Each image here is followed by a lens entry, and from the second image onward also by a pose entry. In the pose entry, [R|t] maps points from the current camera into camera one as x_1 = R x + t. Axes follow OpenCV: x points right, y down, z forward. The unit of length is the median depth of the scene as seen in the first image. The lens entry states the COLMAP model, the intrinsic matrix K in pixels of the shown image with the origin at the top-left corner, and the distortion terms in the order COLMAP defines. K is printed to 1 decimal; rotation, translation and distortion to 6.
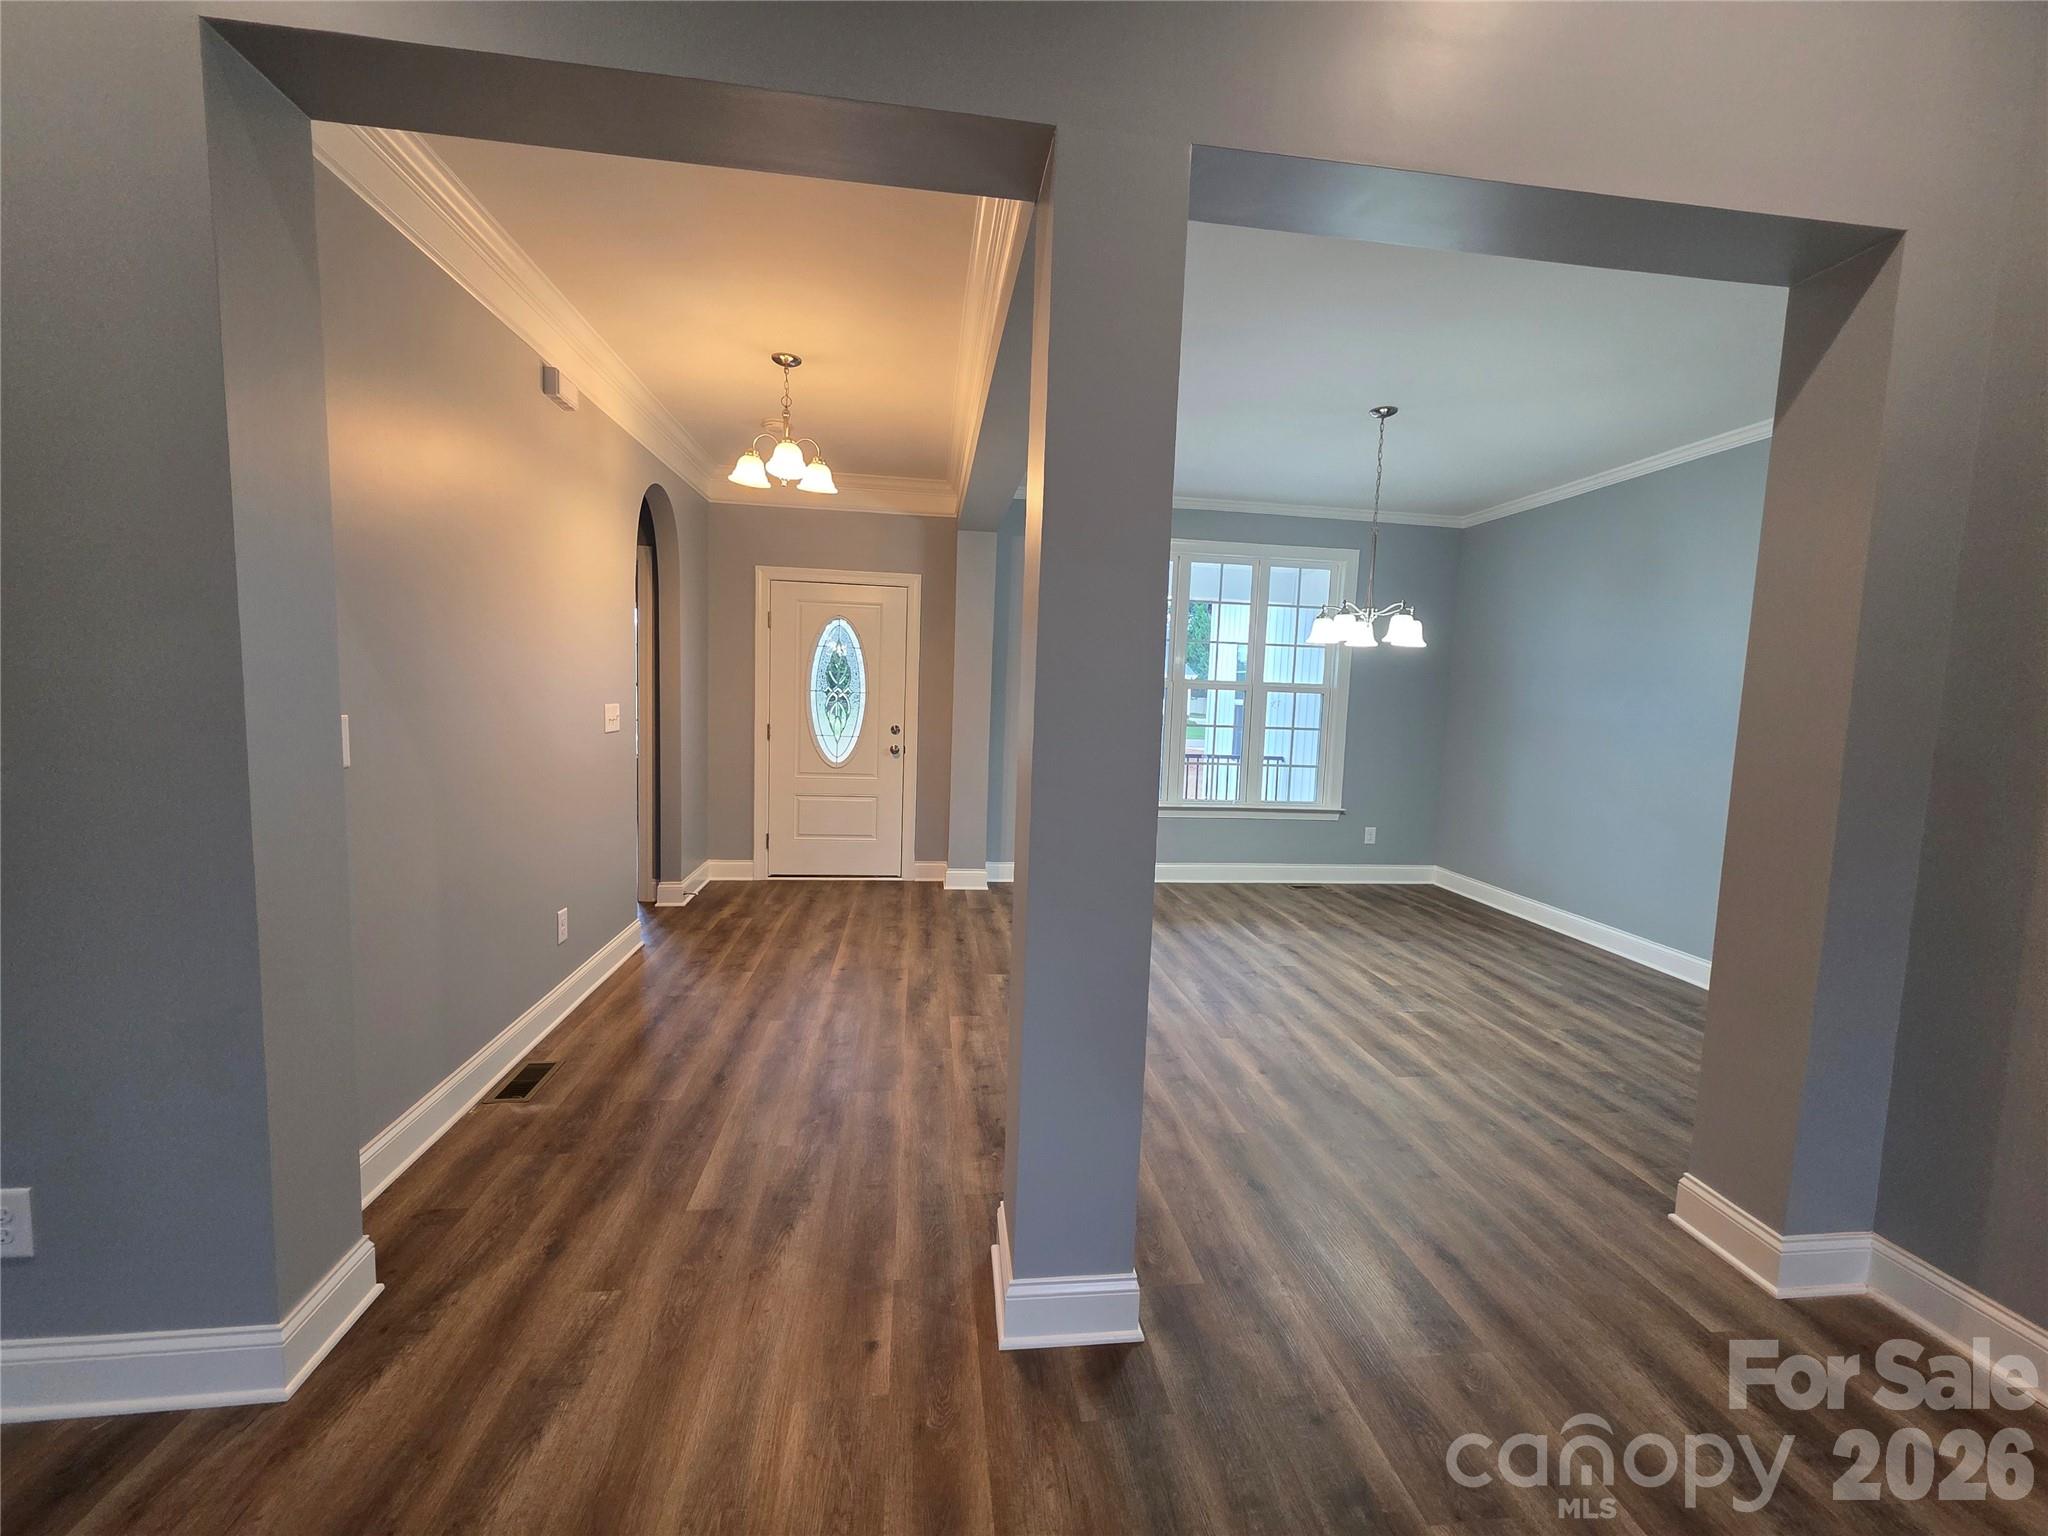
lens RADIAL K [[820.8, 0, 1019.4], [0, 820.8, 760.8], [0, 0, 1]] dist [0.000074, 0.000046]
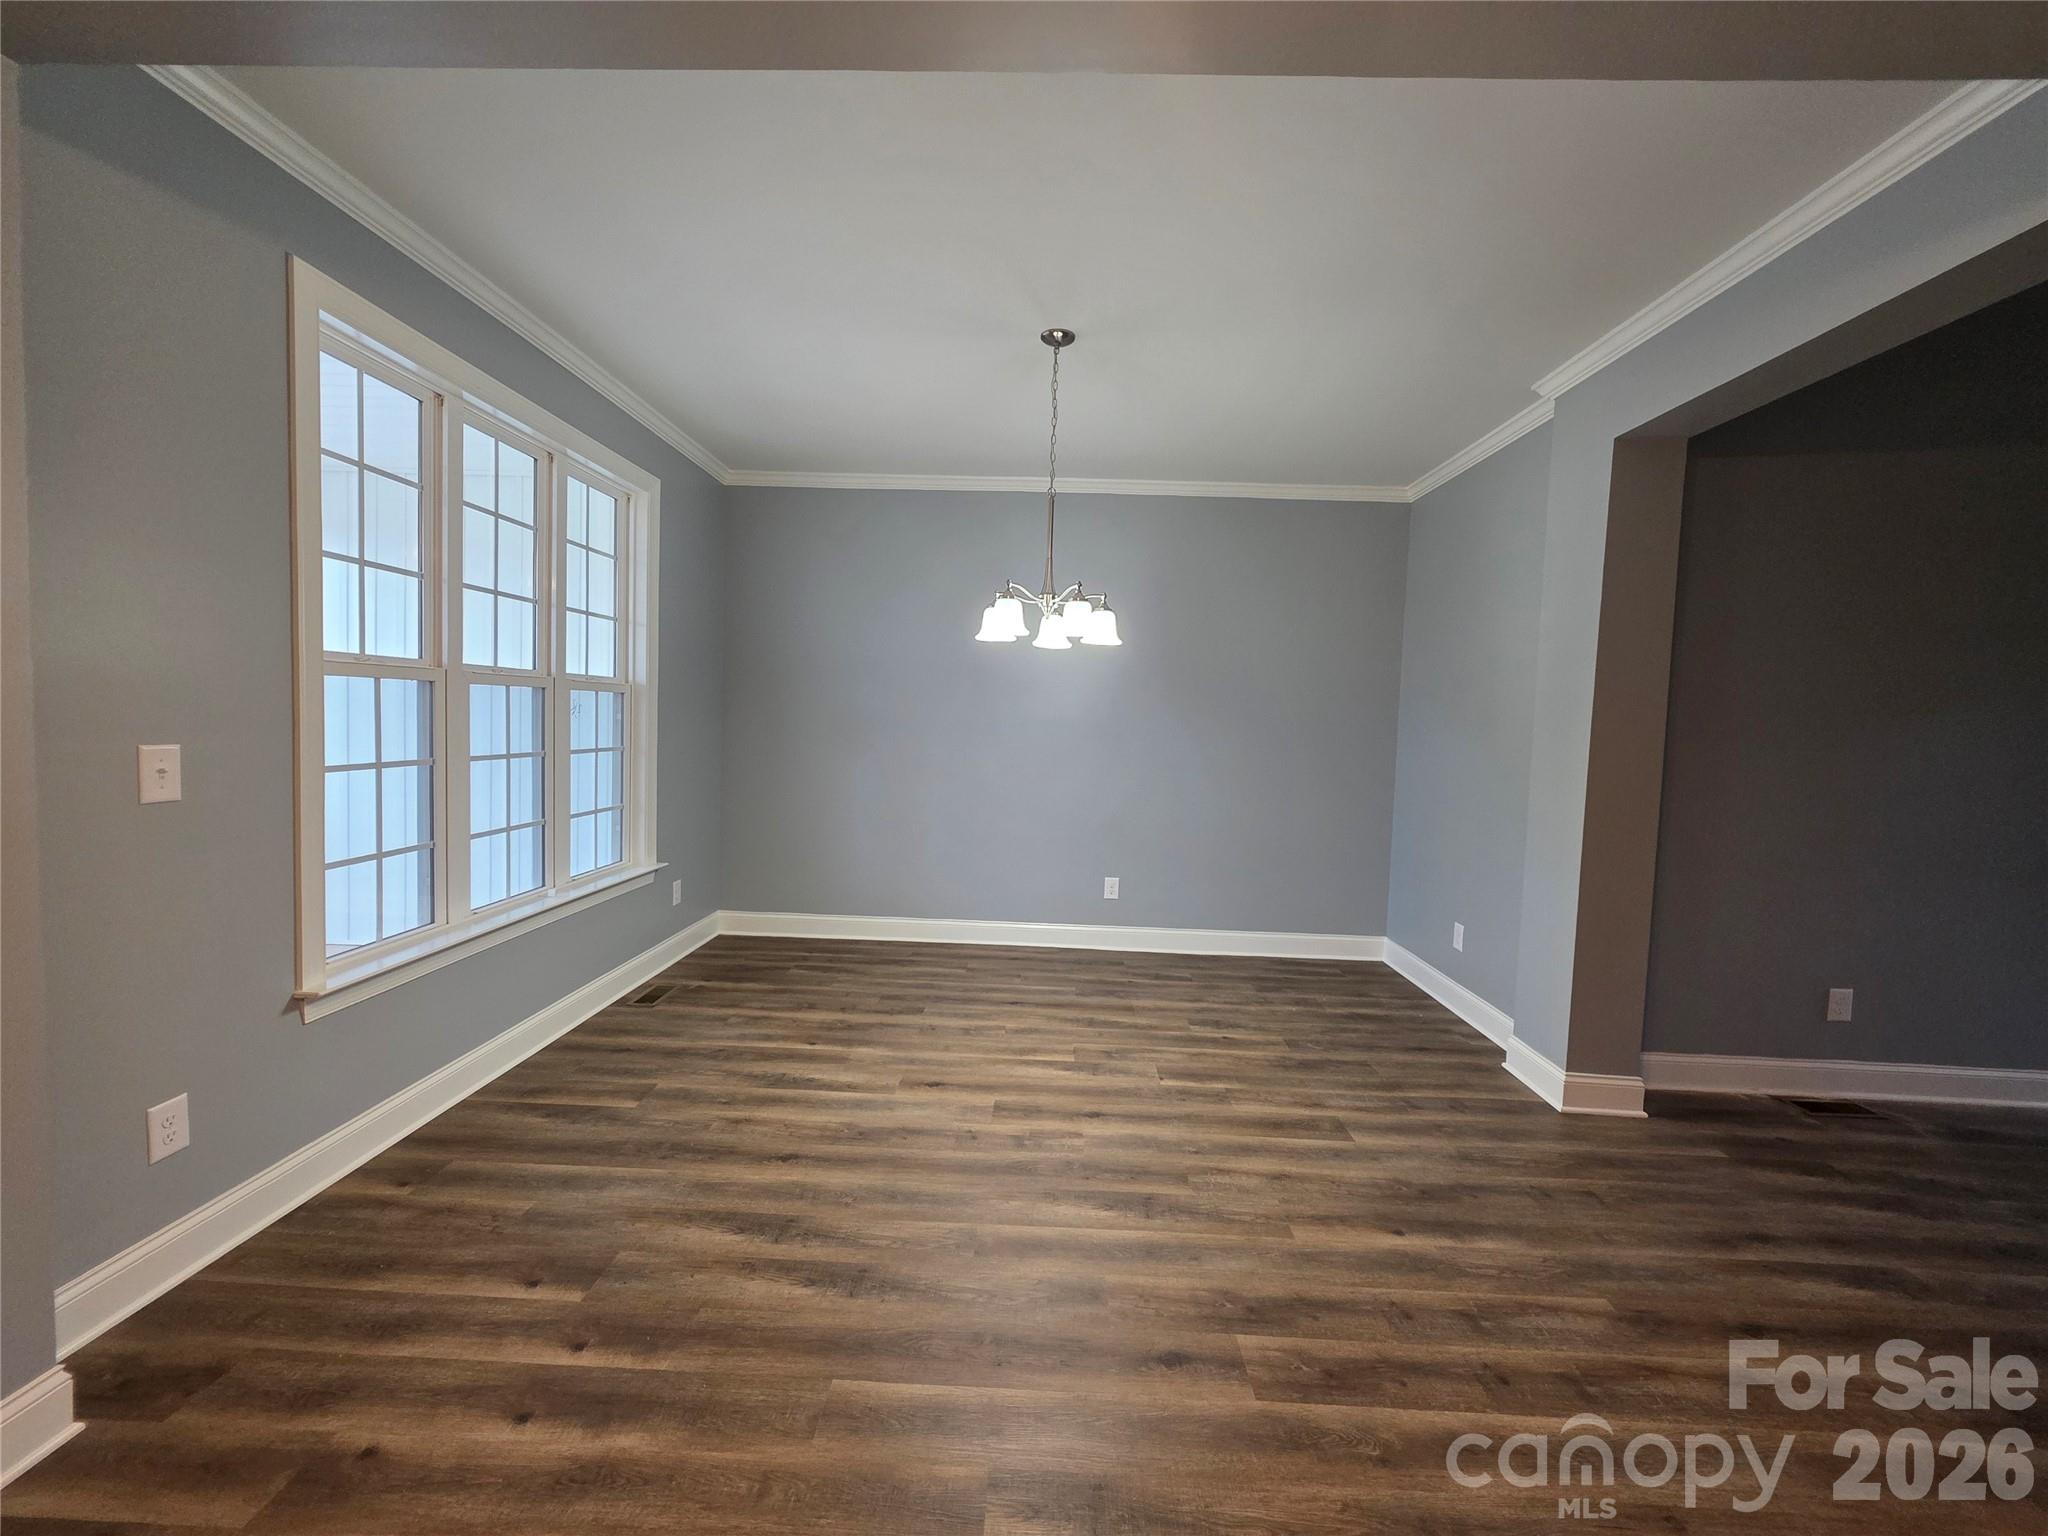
lens RADIAL K [[820.8, 0, 1024.5], [0, 820.8, 776.9], [0, 0, 1]] dist [0.000074, 0.000046]
pose [[0.148431, -0.102112, 0.983637, -0.336466], [0.057004, 0.993884, 0.094574, -0.091334], [-0.987279, 0.042033, 0.153344, 0.915651]]
